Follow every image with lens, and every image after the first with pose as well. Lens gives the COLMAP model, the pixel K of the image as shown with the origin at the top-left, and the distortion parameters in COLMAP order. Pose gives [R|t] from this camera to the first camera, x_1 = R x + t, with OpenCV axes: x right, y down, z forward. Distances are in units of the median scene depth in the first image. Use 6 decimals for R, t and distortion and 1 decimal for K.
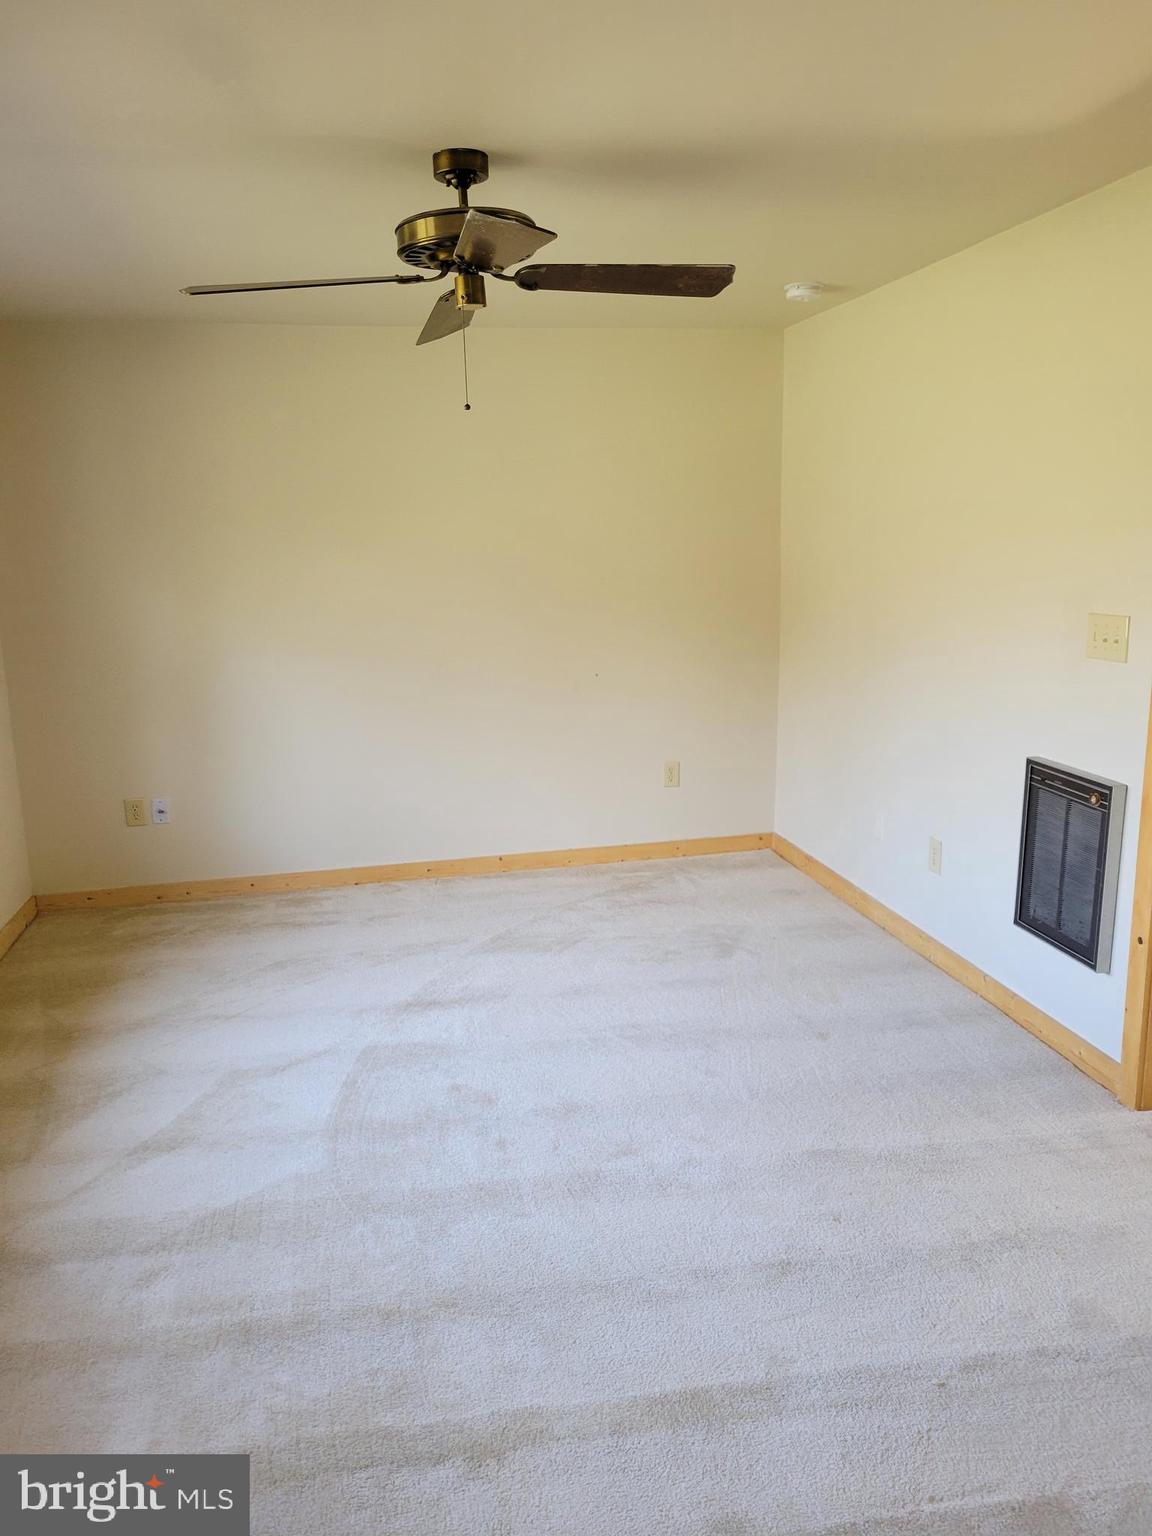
lens RADIAL K [[1137.0, 0, 587.6], [0, 1137.0, 768.1], [0, 0, 1]] dist [0.034956, -0.028371]
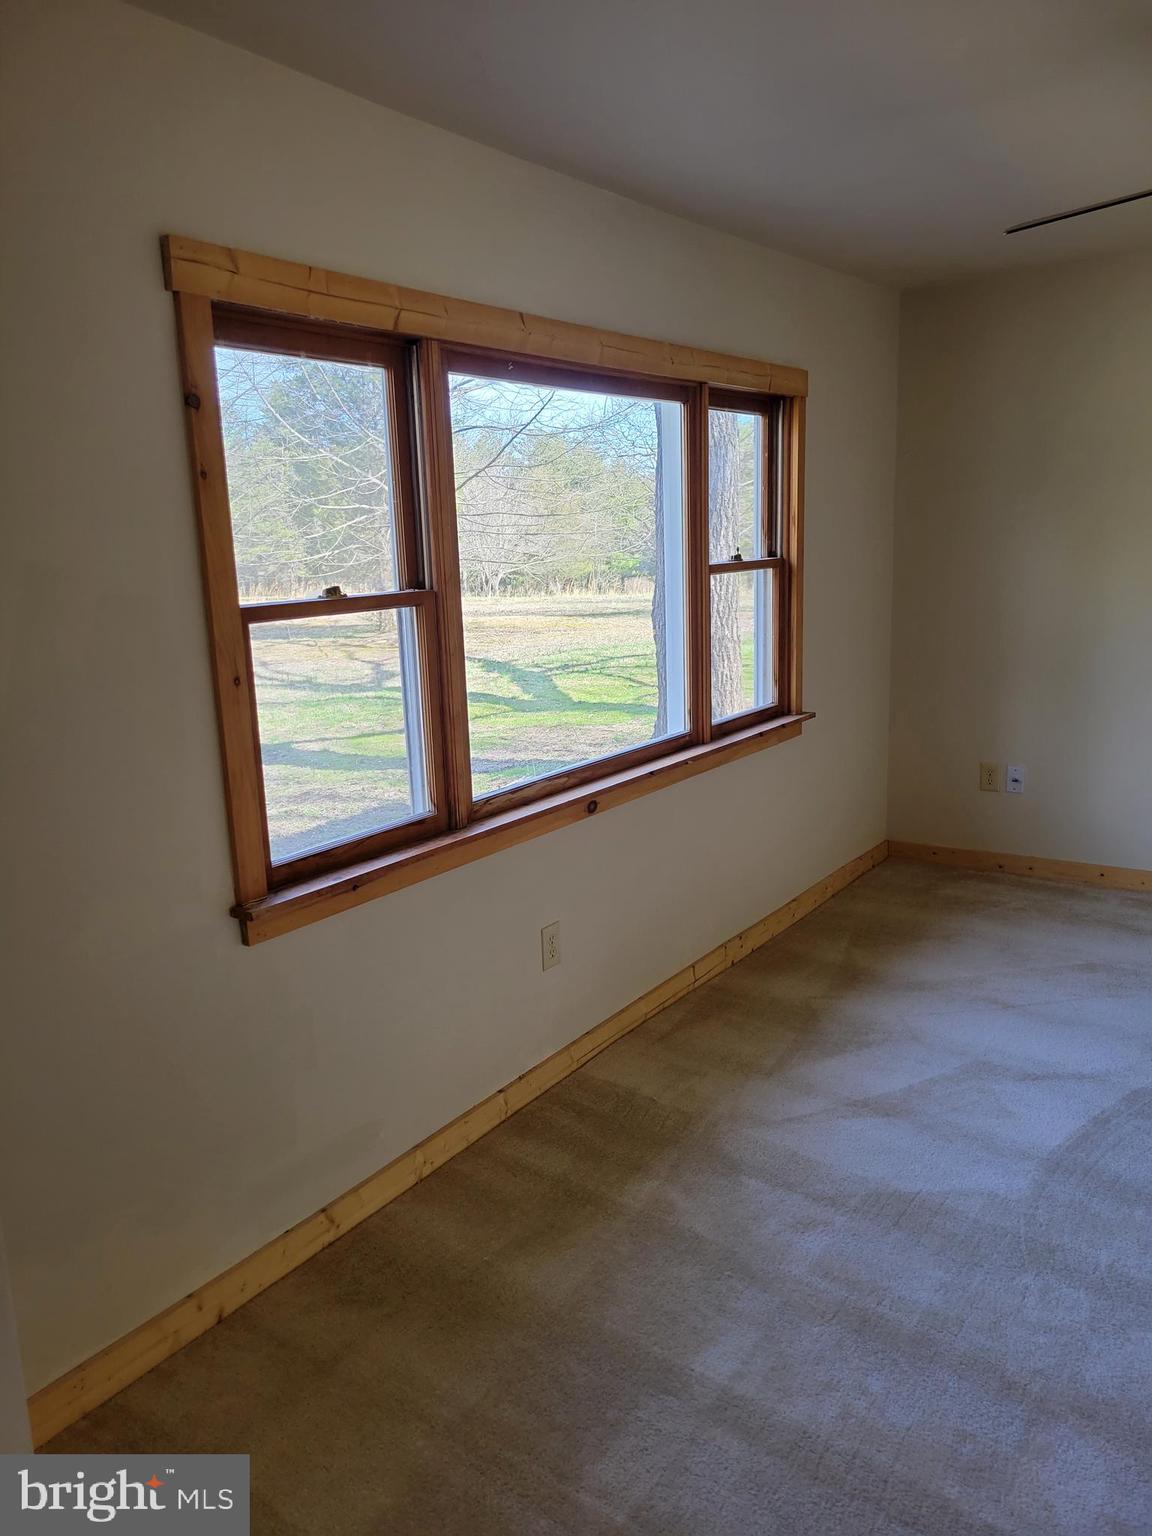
lens RADIAL K [[1137.0, 0, 577.6], [0, 1137.0, 768.9], [0, 0, 1]] dist [0.034956, -0.028371]
pose [[0.667208, 0.147054, -0.730212, 0.130879], [-0.118333, 0.988795, 0.091006, -0.024137], [0.735412, 0.025689, 0.677133, 0.105149]]
